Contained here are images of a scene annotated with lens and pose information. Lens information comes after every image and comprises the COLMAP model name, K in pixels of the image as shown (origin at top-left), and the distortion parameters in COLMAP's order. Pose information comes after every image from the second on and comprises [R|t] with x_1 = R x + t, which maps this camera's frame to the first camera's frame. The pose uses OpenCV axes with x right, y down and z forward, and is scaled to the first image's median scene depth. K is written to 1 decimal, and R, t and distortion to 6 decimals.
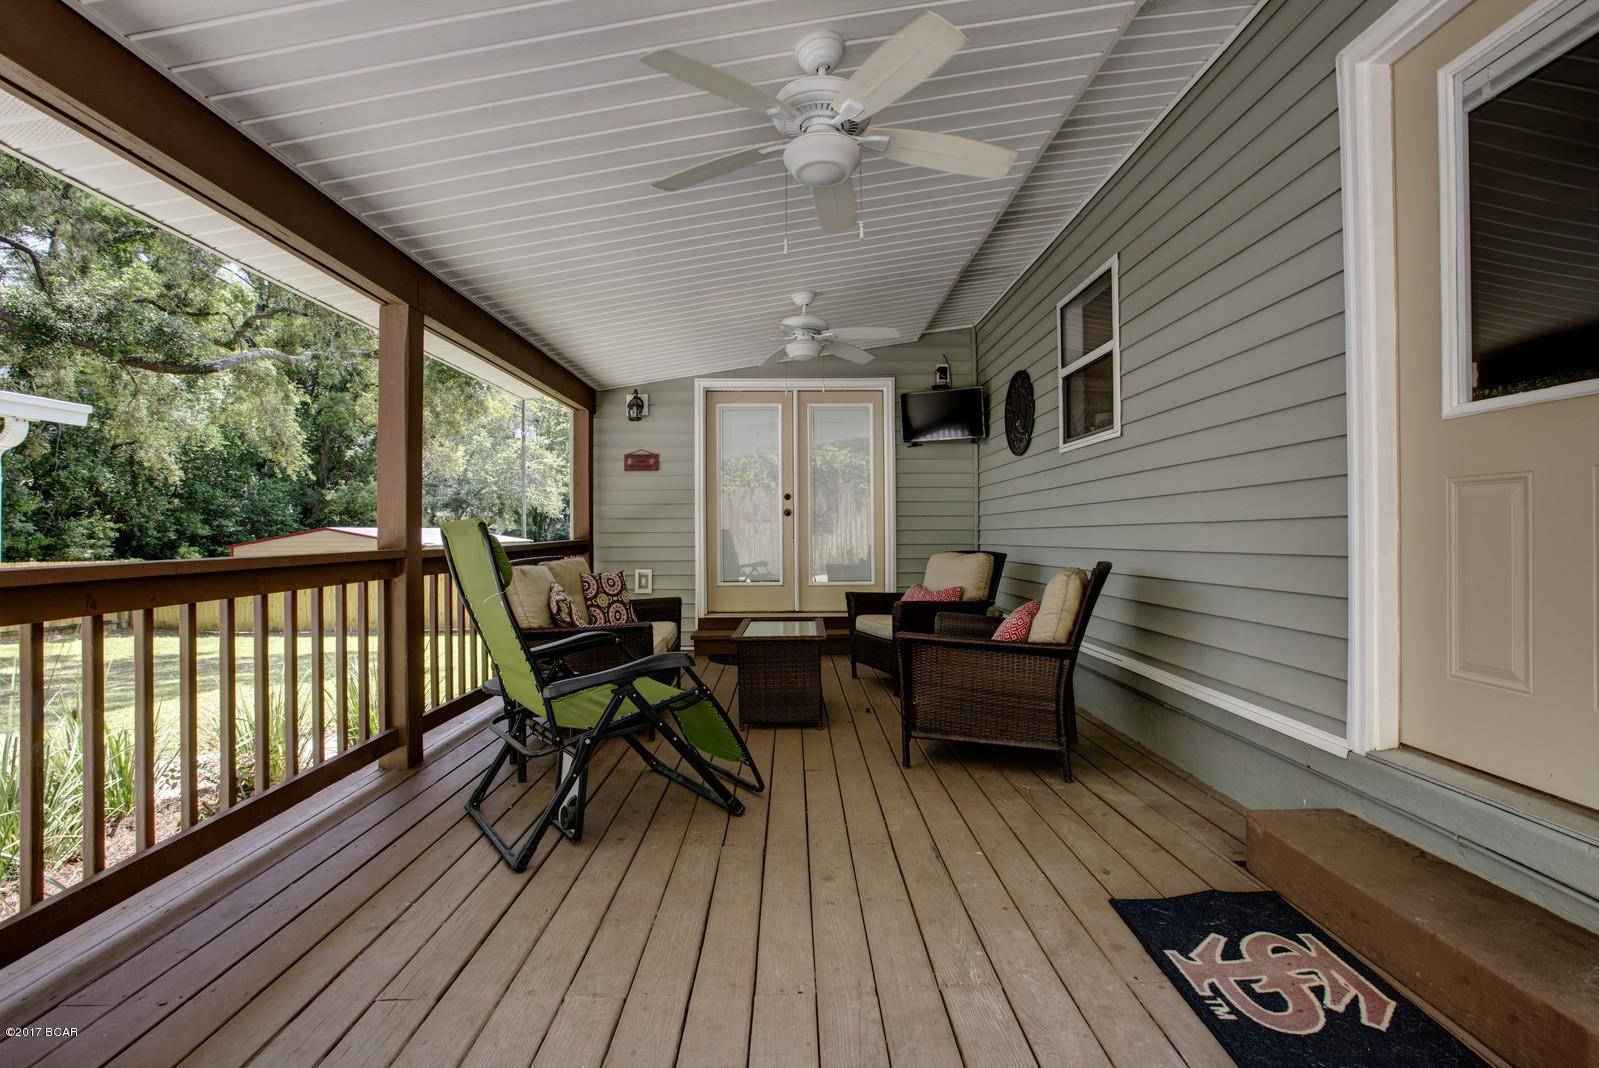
lens RADIAL K [[740.5, 0, 793.9], [0, 740.5, 536.9], [0, 0, 1]] dist [-0.011768, 0.002669]
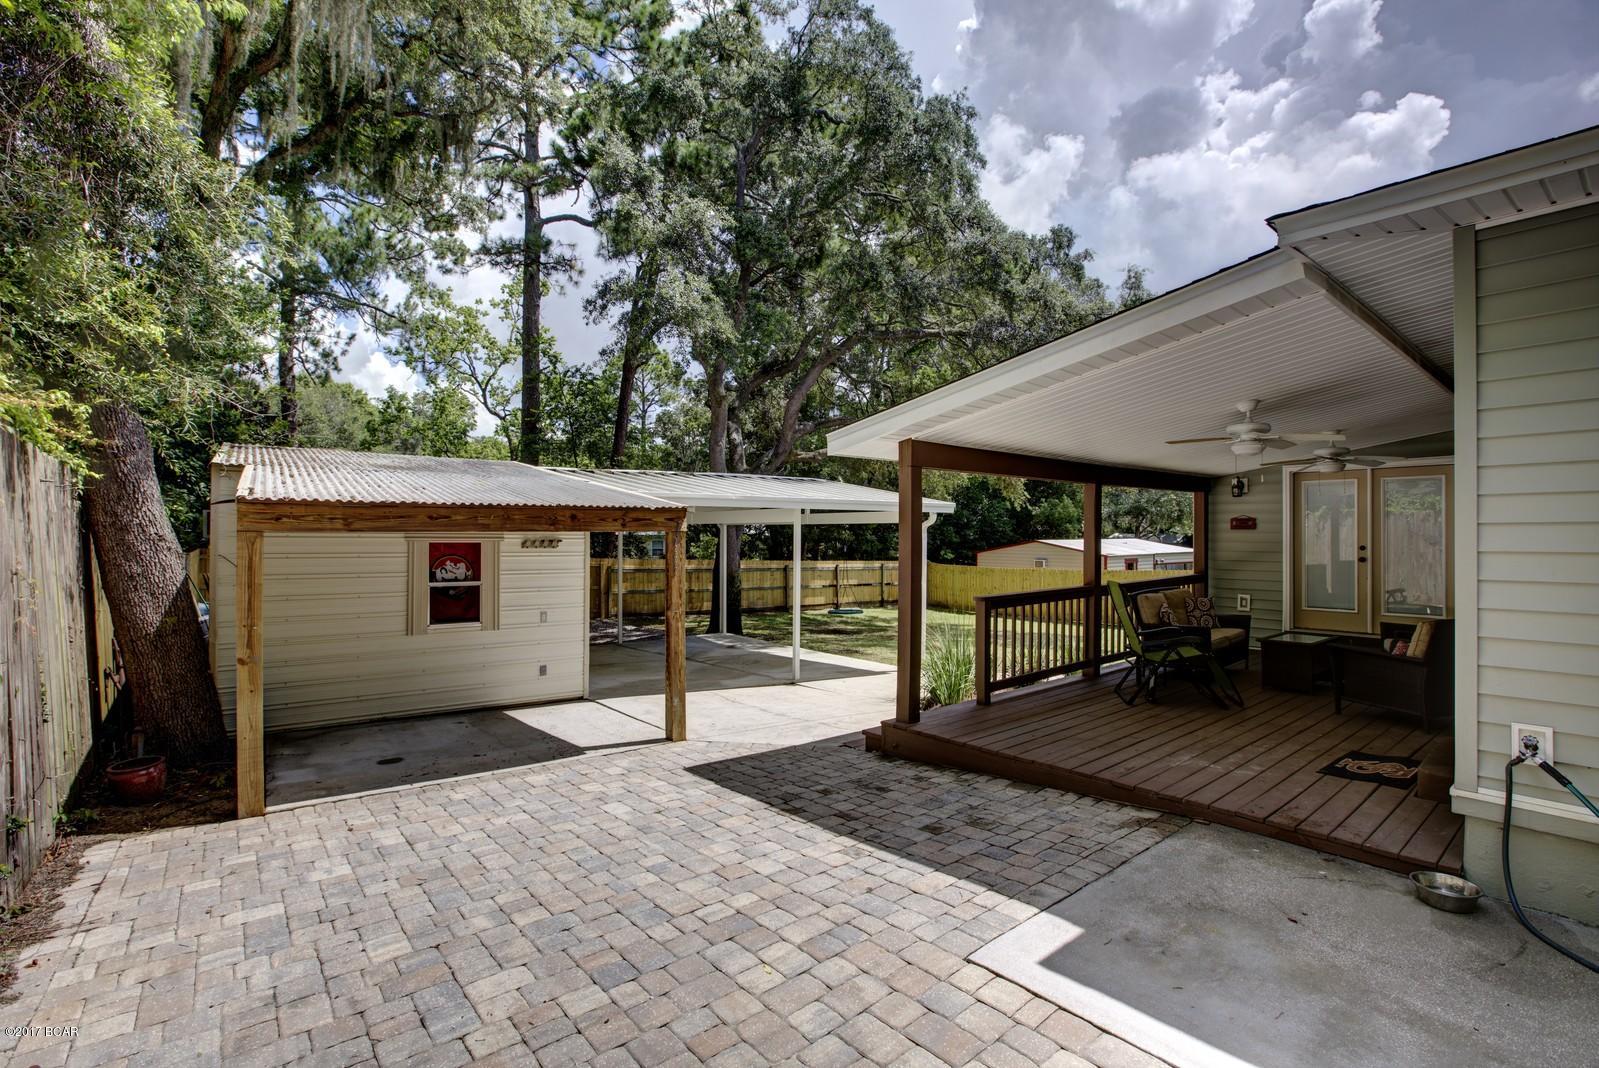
lens RADIAL K [[740.5, 0, 809.1], [0, 740.5, 543.4], [0, 0, 1]] dist [-0.011768, 0.002669]
pose [[0.660357, 0.015085, -0.750800, 0.339178], [-0.007313, 0.999880, 0.013657, -0.074953], [0.750916, -0.003528, 0.660388, -0.653731]]
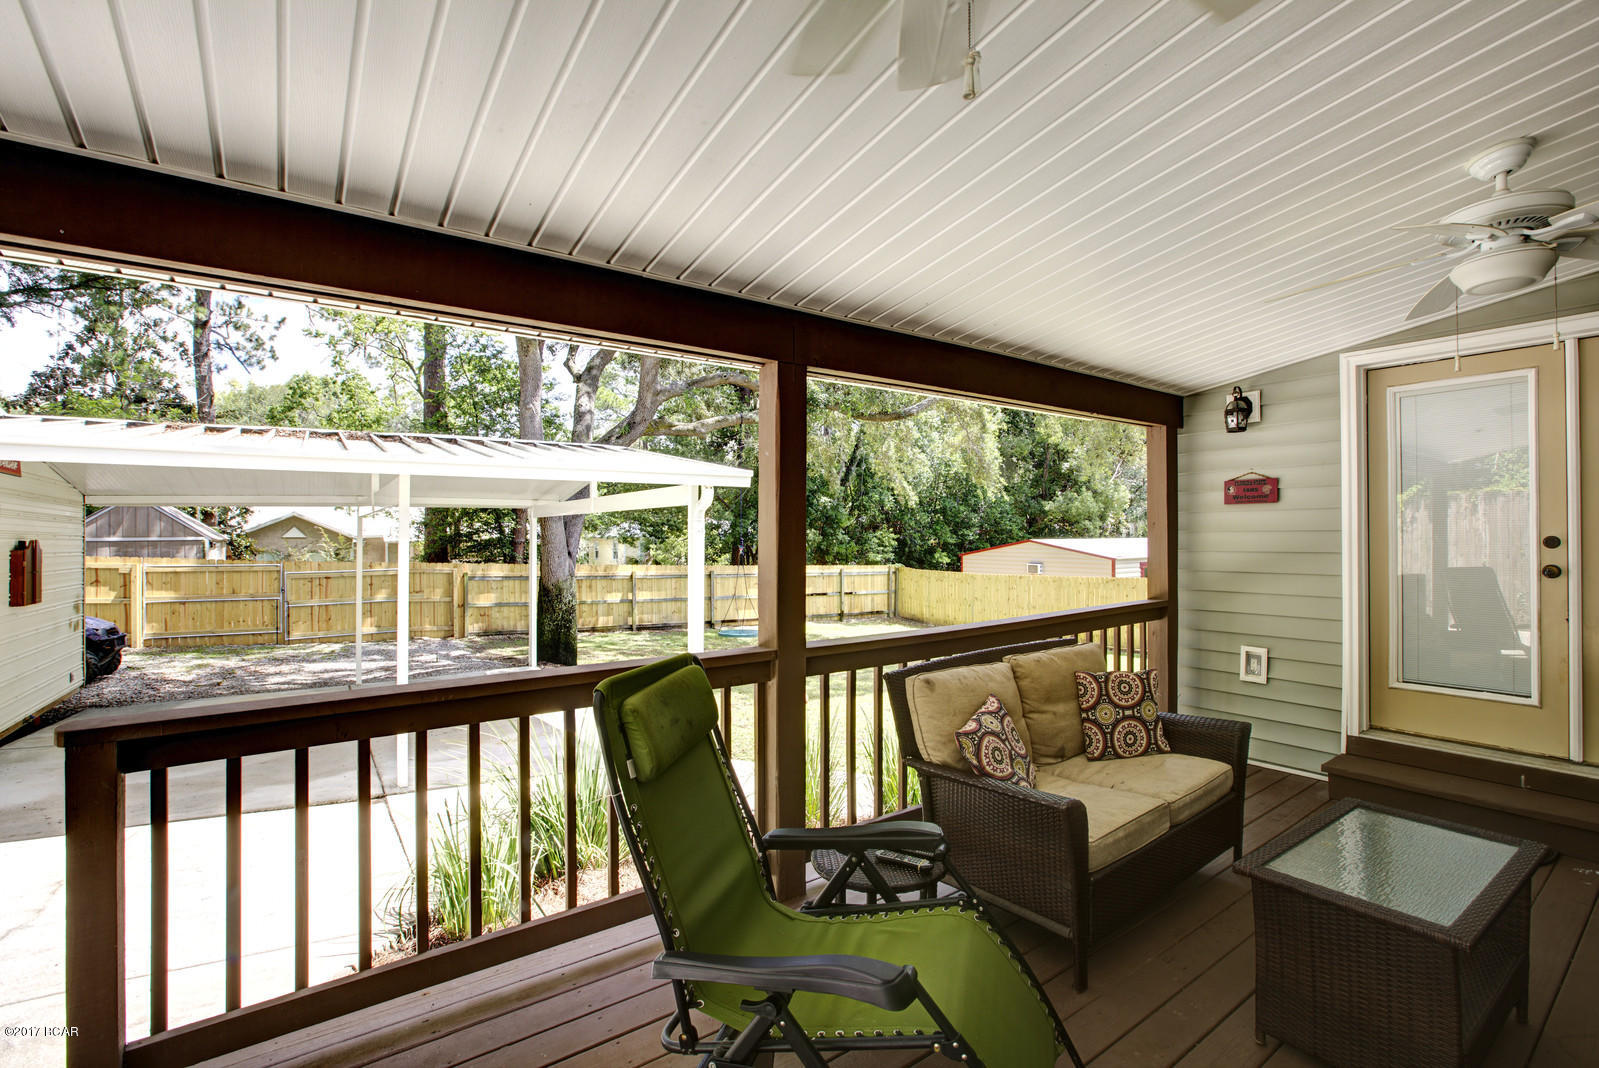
lens RADIAL K [[740.5, 0, 802.8], [0, 740.5, 542.7], [0, 0, 1]] dist [-0.011768, 0.002669]
pose [[0.607441, 0.009618, -0.794307, 0.084923], [-0.003674, 0.999950, 0.009299, -0.058168], [0.794356, -0.002730, 0.607446, 0.259175]]
